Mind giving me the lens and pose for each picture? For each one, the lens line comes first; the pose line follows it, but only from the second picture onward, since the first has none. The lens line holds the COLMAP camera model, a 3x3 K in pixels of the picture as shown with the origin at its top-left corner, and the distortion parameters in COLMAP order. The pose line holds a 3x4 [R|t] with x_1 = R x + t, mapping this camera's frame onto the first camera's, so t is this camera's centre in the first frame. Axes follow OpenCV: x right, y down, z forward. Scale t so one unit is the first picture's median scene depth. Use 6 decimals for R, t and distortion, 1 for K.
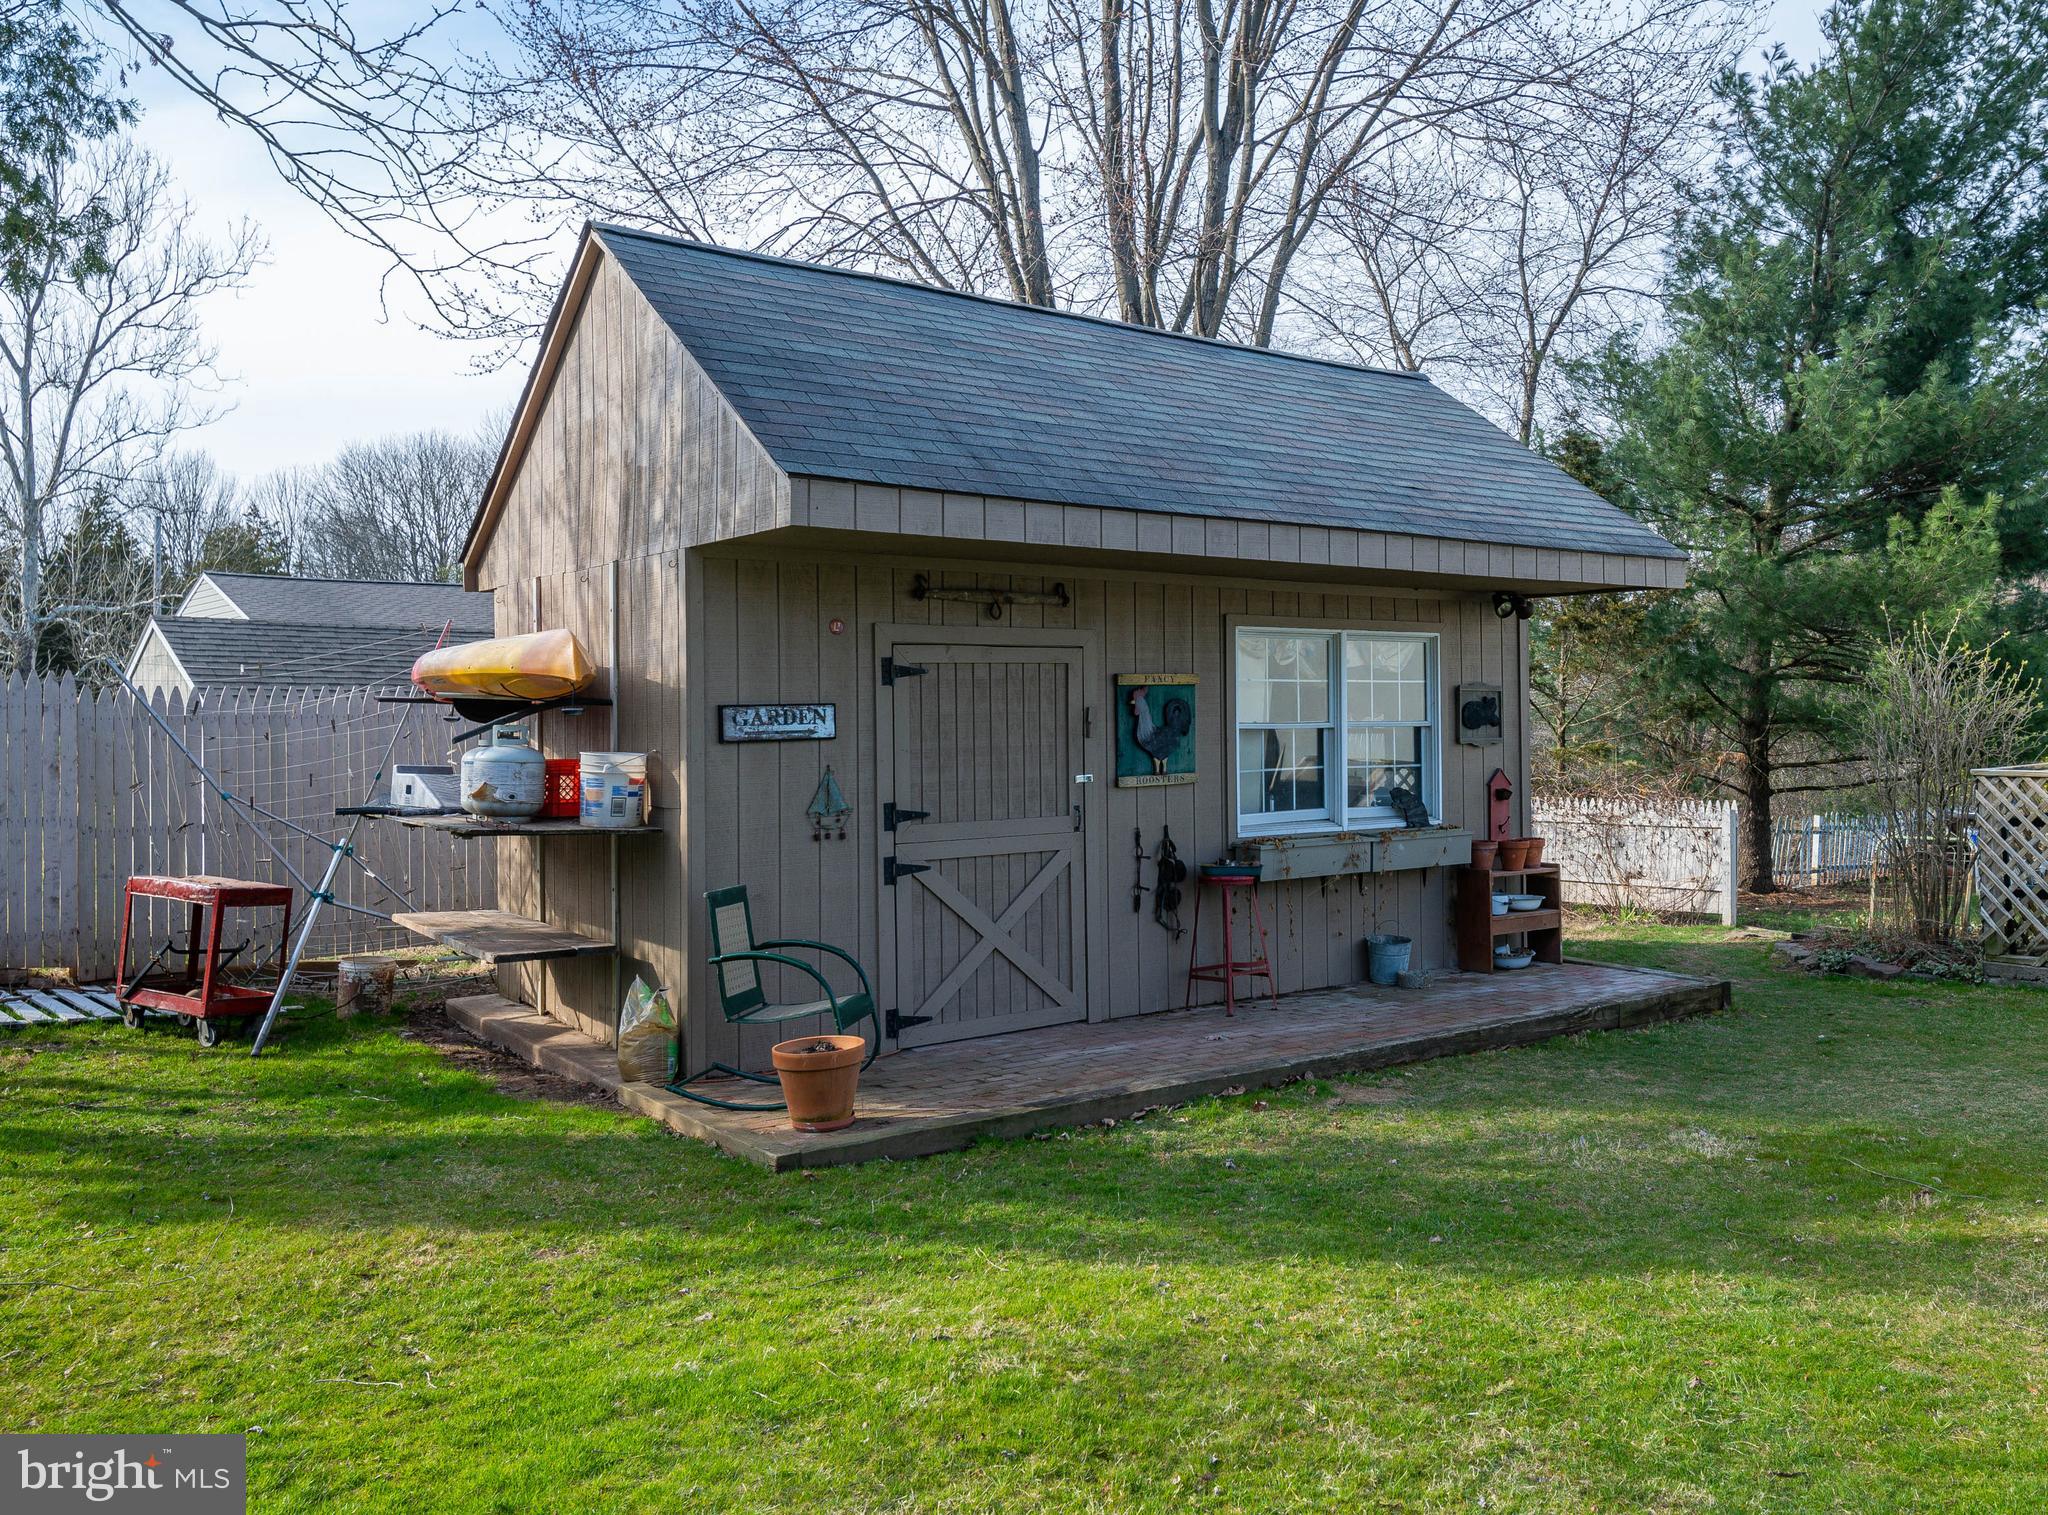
lens RADIAL K [[1642.8, 0, 1188.1], [0, 1642.8, 691.2], [0, 0, 1]] dist [0.028272, 0.005168]
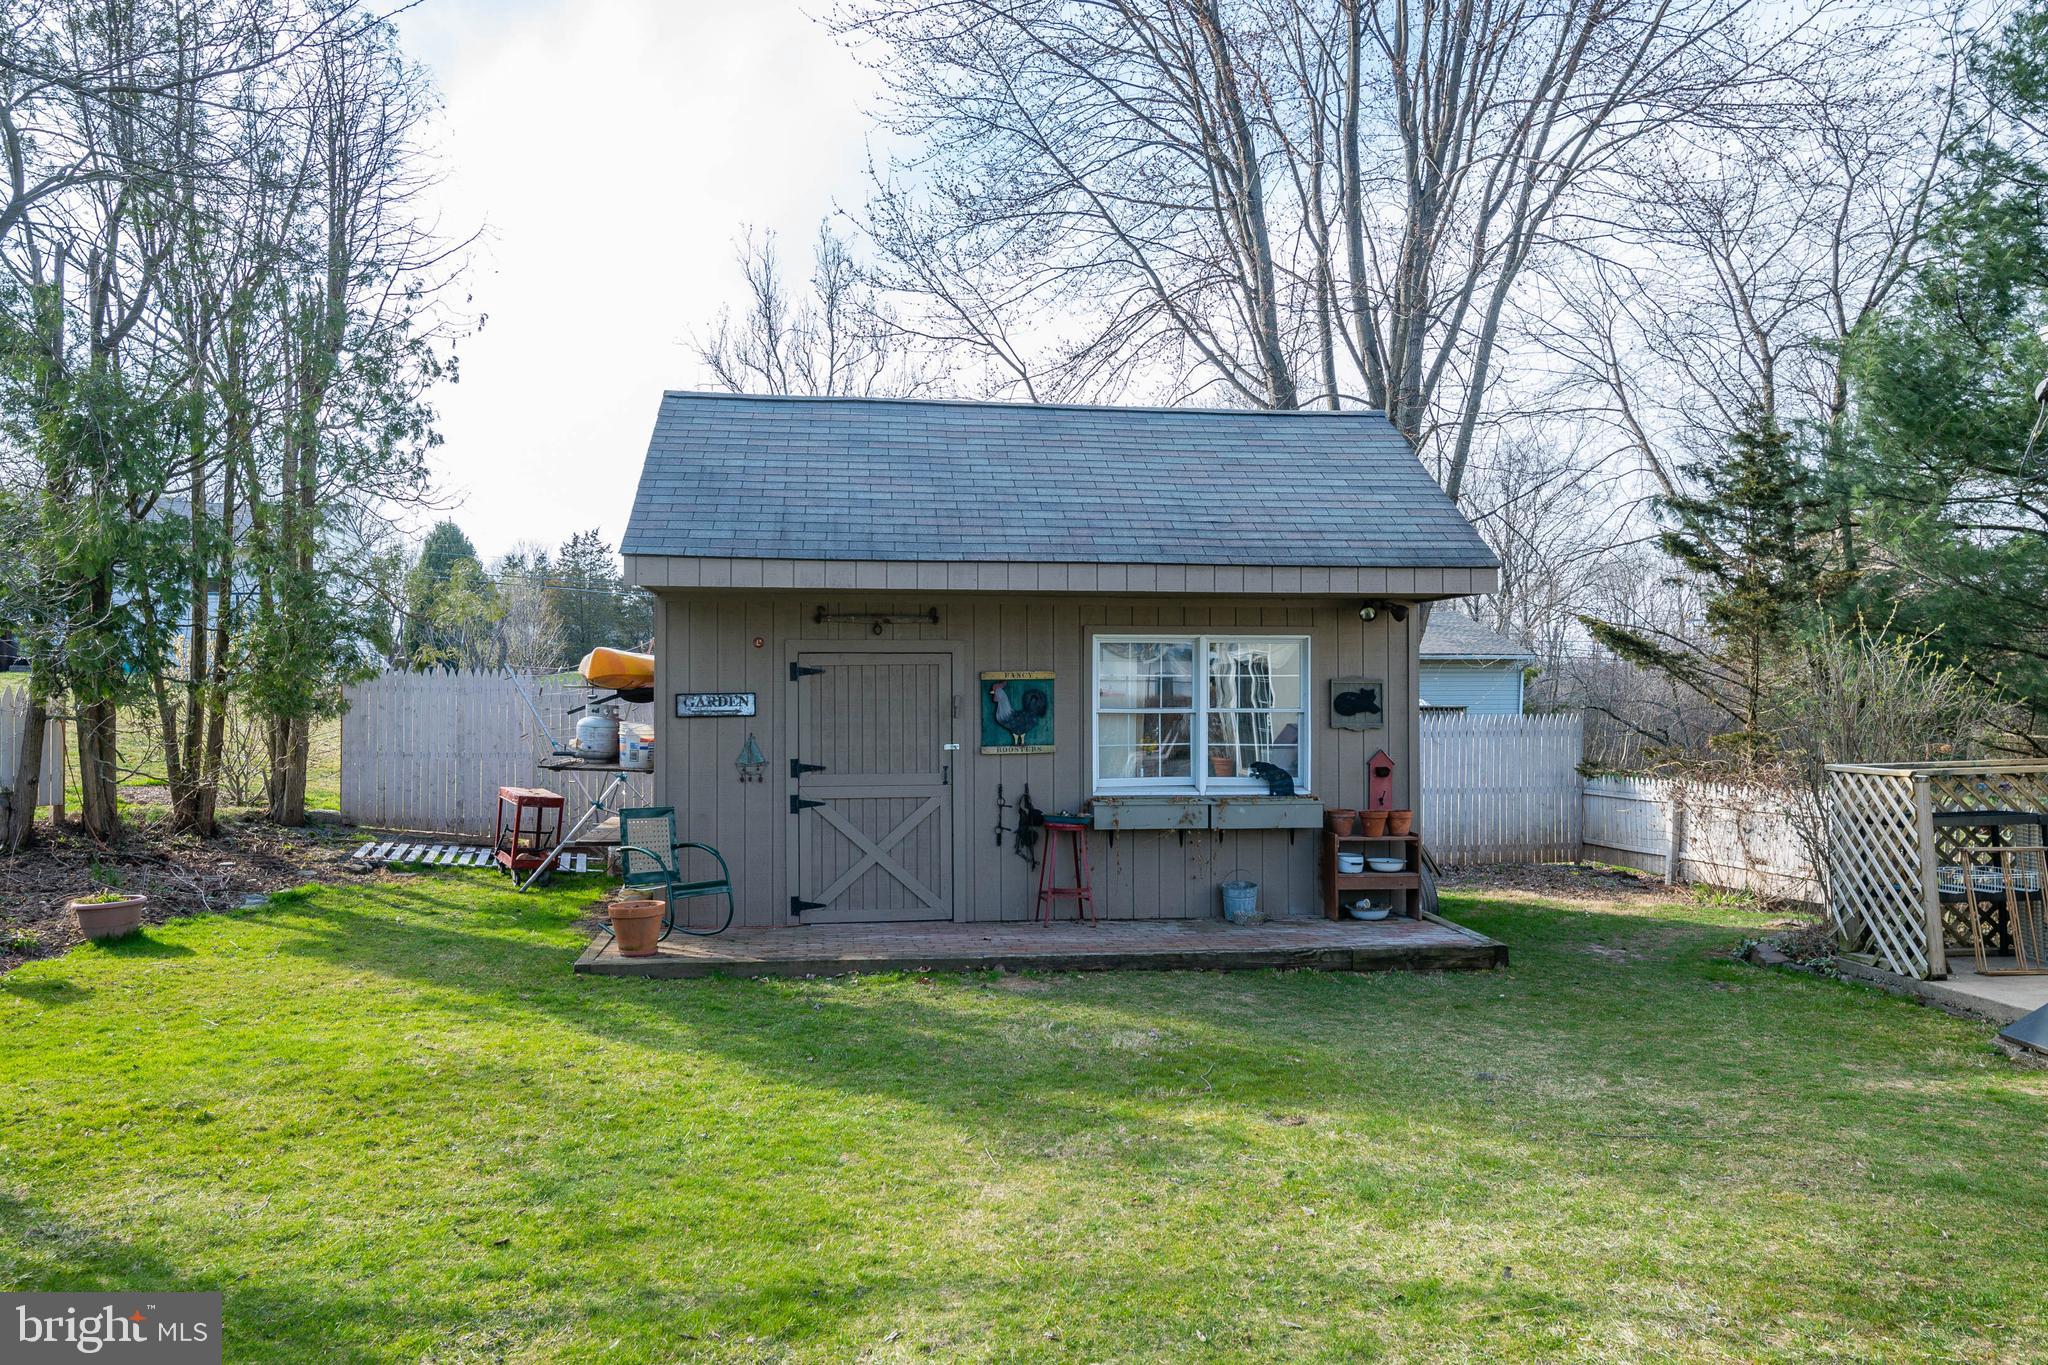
lens RADIAL K [[1419.0, 0, 1010.5], [0, 1419.0, 677.2], [0, 0, 1]] dist [0.025550, 0.002882]
pose [[0.847866, 0.002523, -0.530205, 0.654306], [0.000449, 0.999985, 0.005478, -0.013566], [0.530211, -0.004883, 0.847852, 0.003882]]
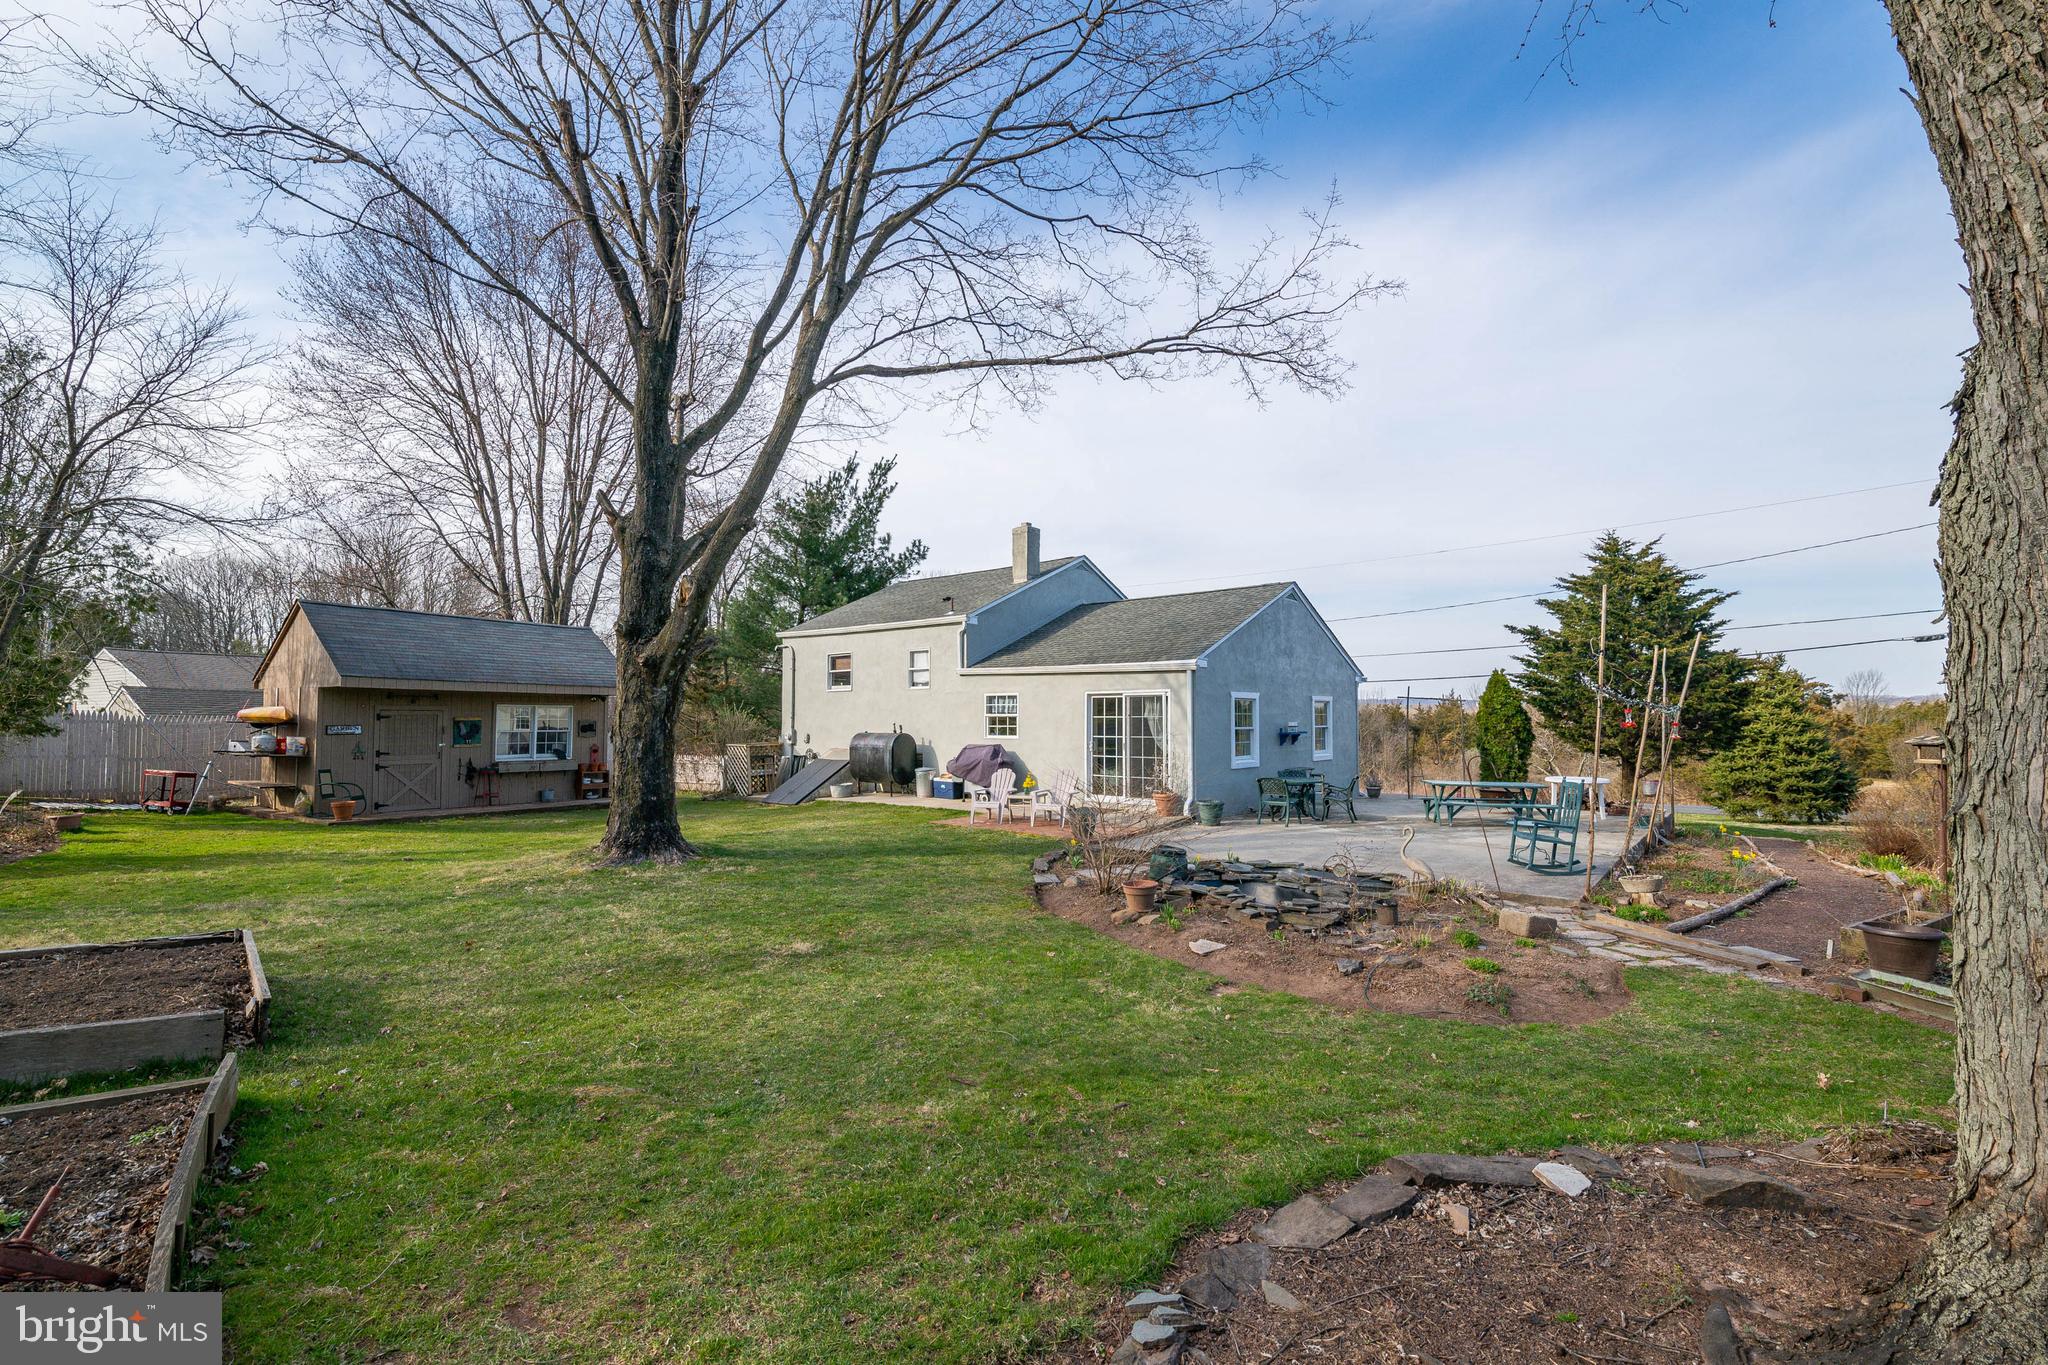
lens RADIAL K [[909.9, 0, 1019.9], [0, 909.9, 681.8], [0, 0, 1]] dist [-0.013130, -0.001003]
pose [[0.956124, 0.024370, 0.291947, 0.642860], [-0.015895, 0.999382, -0.031366, -0.052185], [-0.292531, 0.025349, 0.955920, -1.504475]]
